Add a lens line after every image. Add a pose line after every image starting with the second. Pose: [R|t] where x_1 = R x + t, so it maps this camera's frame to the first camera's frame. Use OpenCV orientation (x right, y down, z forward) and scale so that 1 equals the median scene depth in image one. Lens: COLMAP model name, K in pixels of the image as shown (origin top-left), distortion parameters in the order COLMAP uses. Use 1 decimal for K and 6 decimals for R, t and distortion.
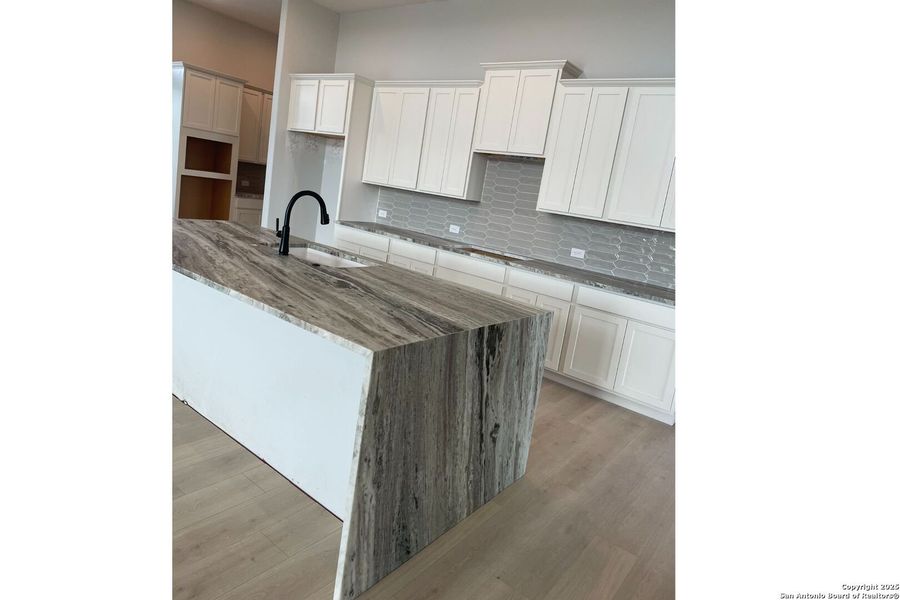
lens RADIAL K [[502.2, 0, 436.1], [0, 502.2, 267.2], [0, 0, 1]] dist [0.035763, -0.001053]
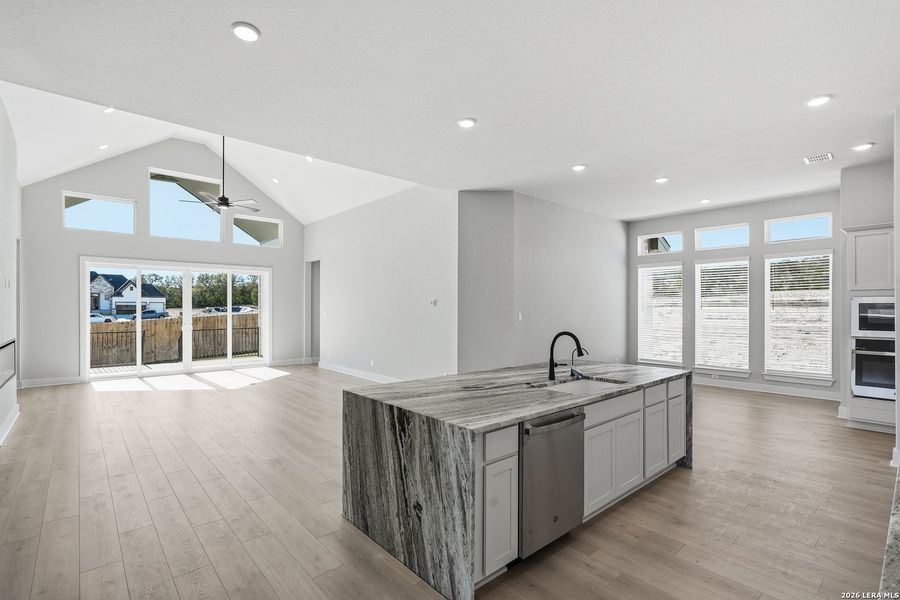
lens RADIAL K [[426.4, 0, 446.6], [0, 426.4, 308.8], [0, 0, 1]] dist [-0.012823, 0.005676]
pose [[-0.178021, -0.144440, -0.973368, 0.873995], [-0.179277, 0.977374, -0.112247, -0.030313], [0.967558, 0.154520, -0.199888, 0.897726]]
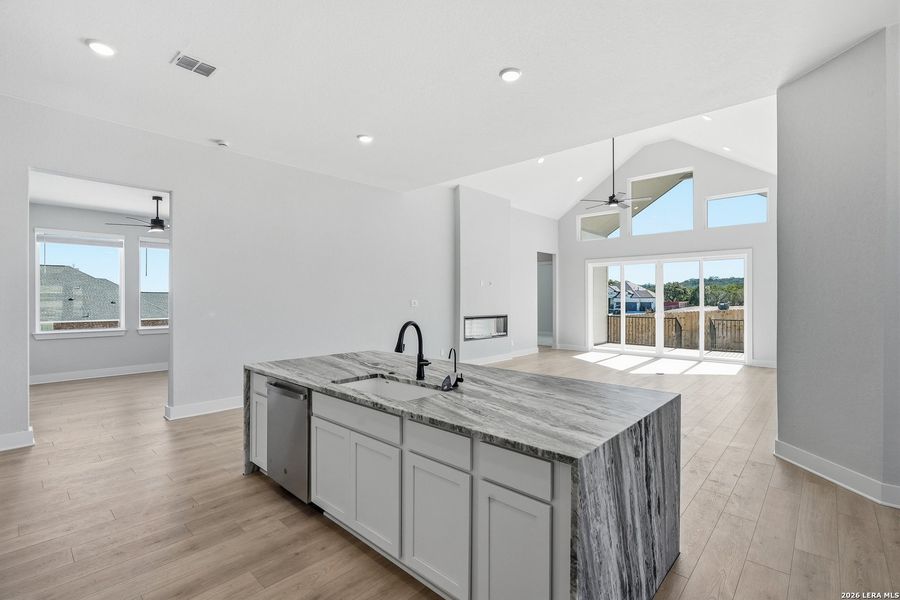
lens RADIAL K [[413.4, 0, 436.6], [0, 413.4, 300.6], [0, 0, 1]] dist [-0.013065, 0.005256]
pose [[-0.984546, -0.145290, 0.097772, -0.401398], [-0.127136, 0.976945, 0.171507, -0.350873], [-0.120436, 0.156426, -0.980319, 1.823965]]
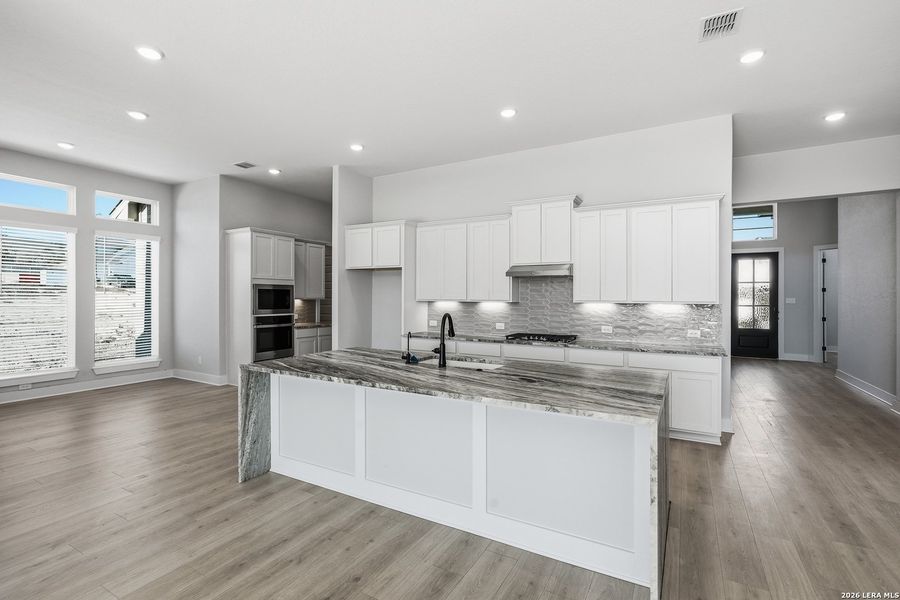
lens RADIAL K [[413.4, 0, 451.8], [0, 413.4, 296.2], [0, 0, 1]] dist [-0.013065, 0.005256]
pose [[0.977469, -0.143892, 0.154434, -0.413482], [0.164868, 0.977321, -0.132902, -0.054623], [-0.131808, 0.155369, 0.979024, -0.043497]]
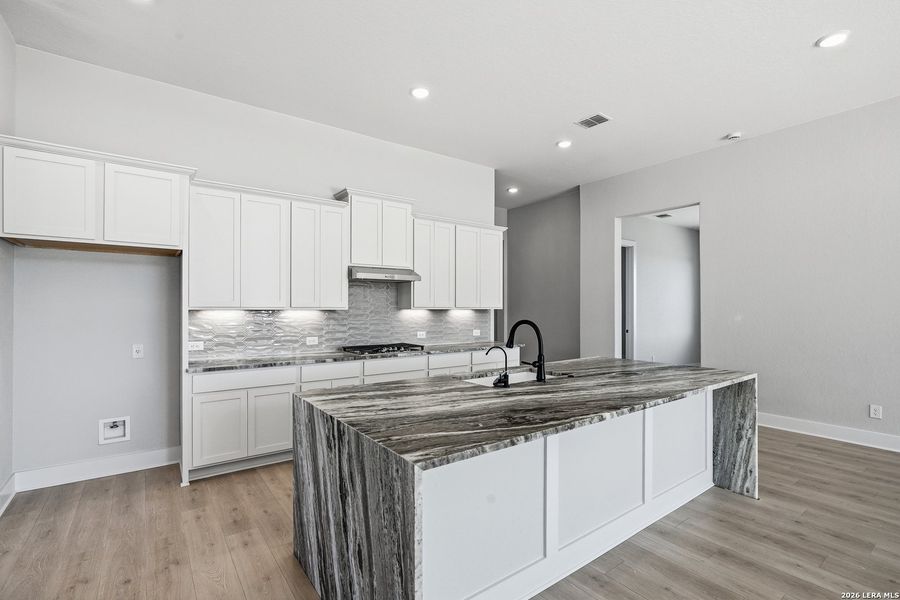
lens RADIAL K [[413.4, 0, 449.5], [0, 413.4, 305.3], [0, 0, 1]] dist [-0.013065, 0.005256]
pose [[0.267462, -0.142391, 0.952990, -1.156843], [0.189012, 0.977560, 0.093014, -0.297083], [-0.944848, 0.155249, 0.288374, 0.875449]]
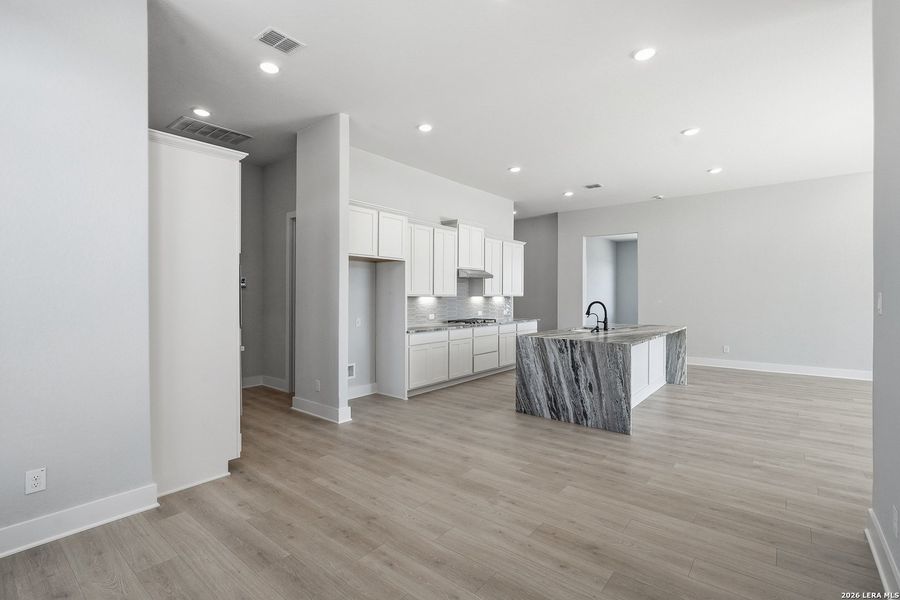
lens RADIAL K [[413.4, 0, 450.8], [0, 413.4, 292.1], [0, 0, 1]] dist [-0.013065, 0.005256]
pose [[0.020223, -0.140803, 0.989831, -2.101321], [0.156511, 0.978273, 0.135962, -0.546338], [-0.987469, 0.152170, 0.041821, 1.545277]]
